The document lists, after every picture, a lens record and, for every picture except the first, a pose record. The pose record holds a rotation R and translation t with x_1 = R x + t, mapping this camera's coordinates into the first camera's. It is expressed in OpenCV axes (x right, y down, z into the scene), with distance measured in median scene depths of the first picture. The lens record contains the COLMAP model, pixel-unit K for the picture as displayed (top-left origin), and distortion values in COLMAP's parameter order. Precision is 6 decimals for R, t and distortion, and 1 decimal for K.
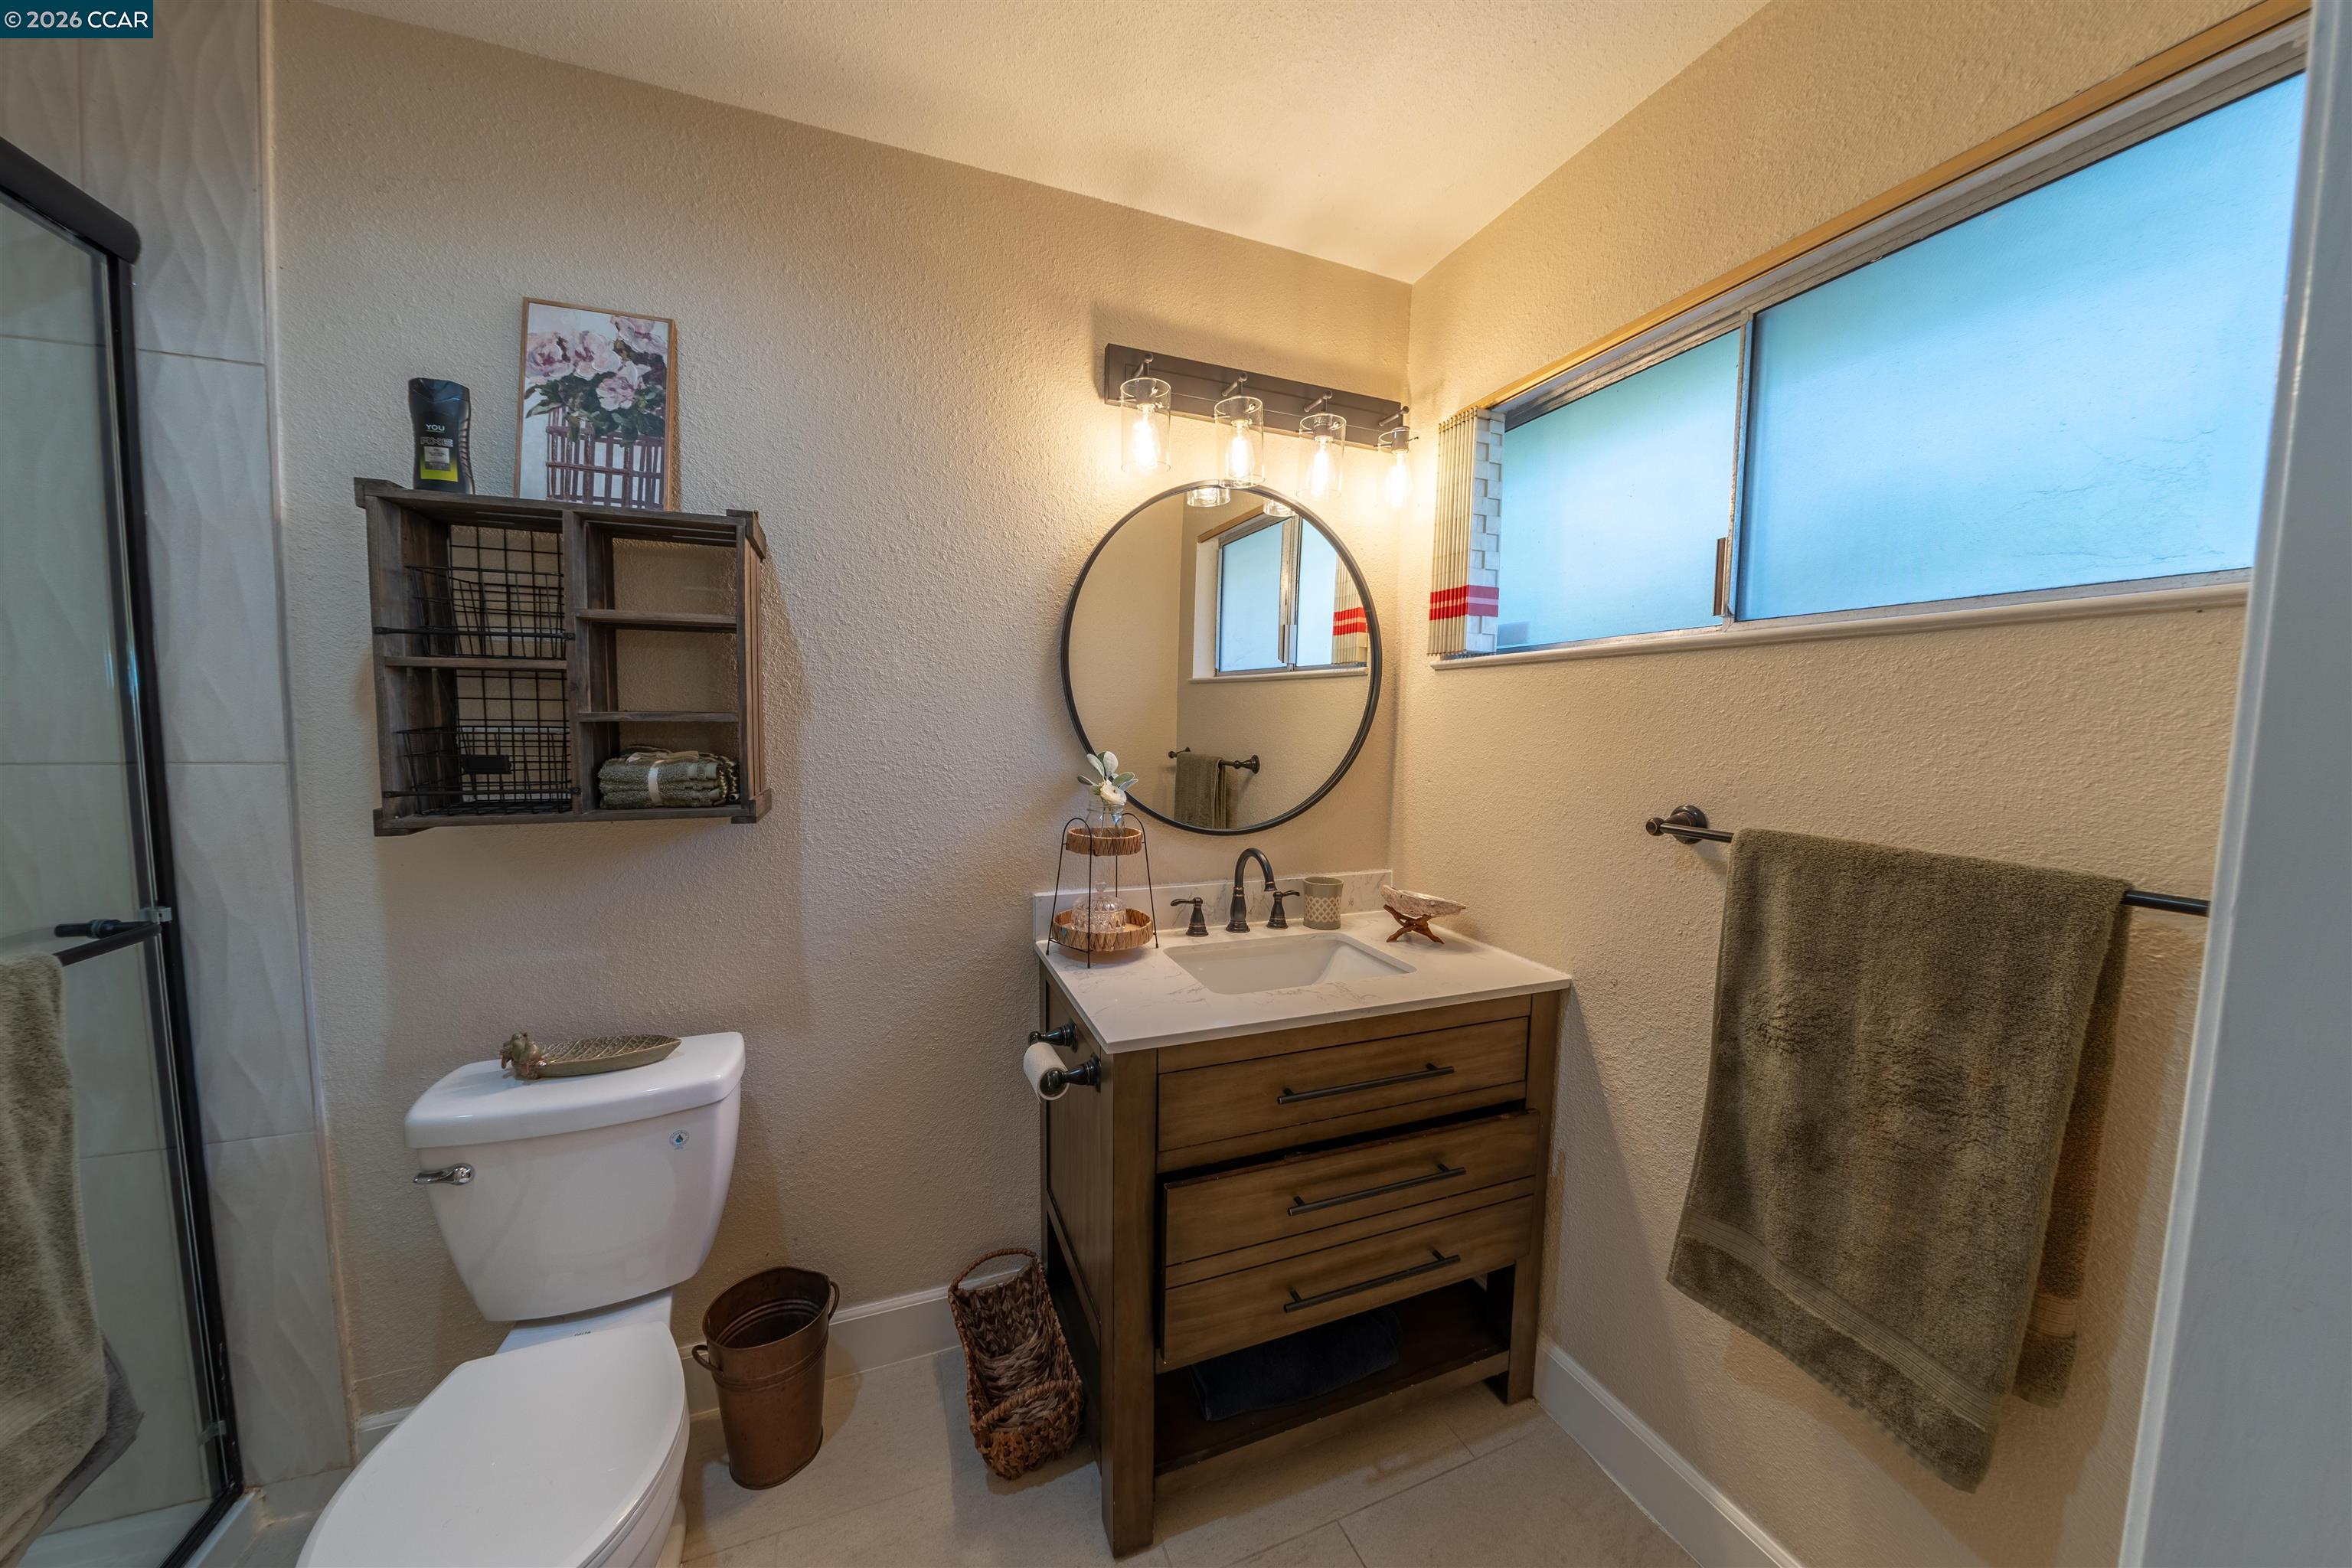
lens RADIAL K [[779.0, 0, 1176.0], [0, 779.0, 784.0], [0, 0, 1]] dist [-0.013717, 0.000051]
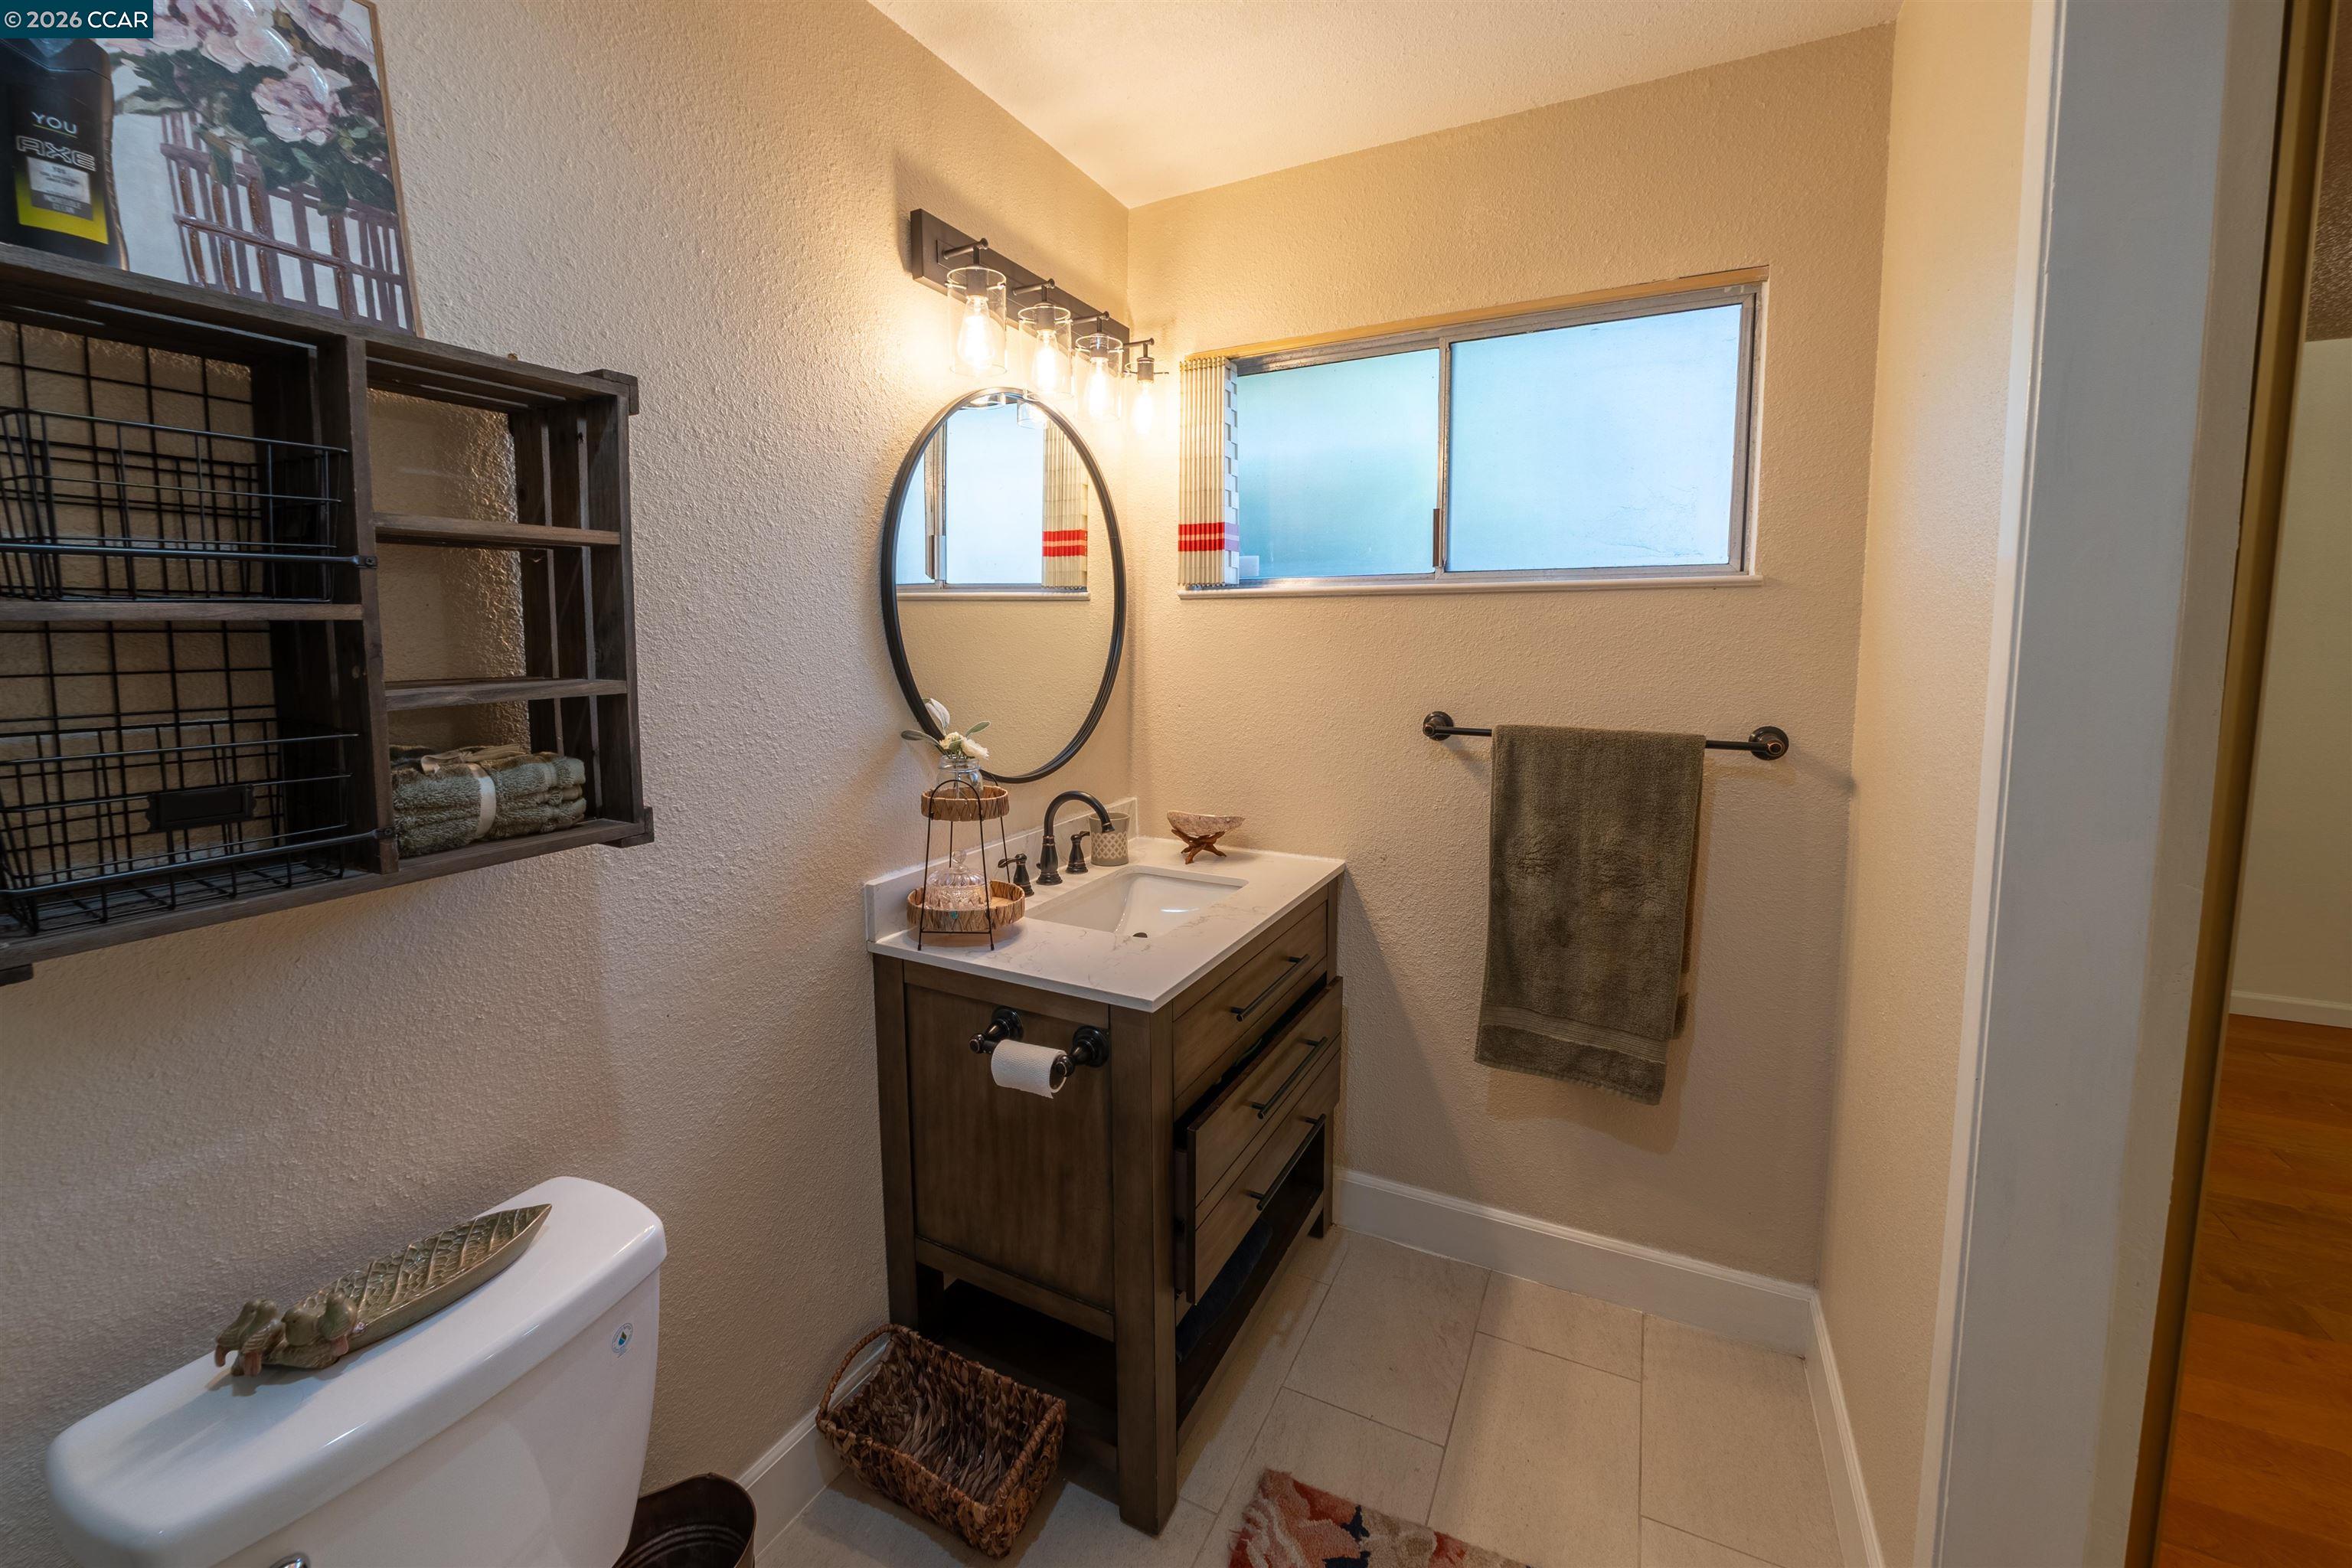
lens RADIAL K [[937.9, 0, 1176.7], [0, 937.9, 719.1], [0, 0, 1]] dist [-0.008384, 0.000413]
pose [[0.748935, -0.080387, 0.657750, -0.723935], [0.068102, 0.996696, 0.044269, -0.060237], [-0.659135, 0.011640, 0.751934, 0.089733]]
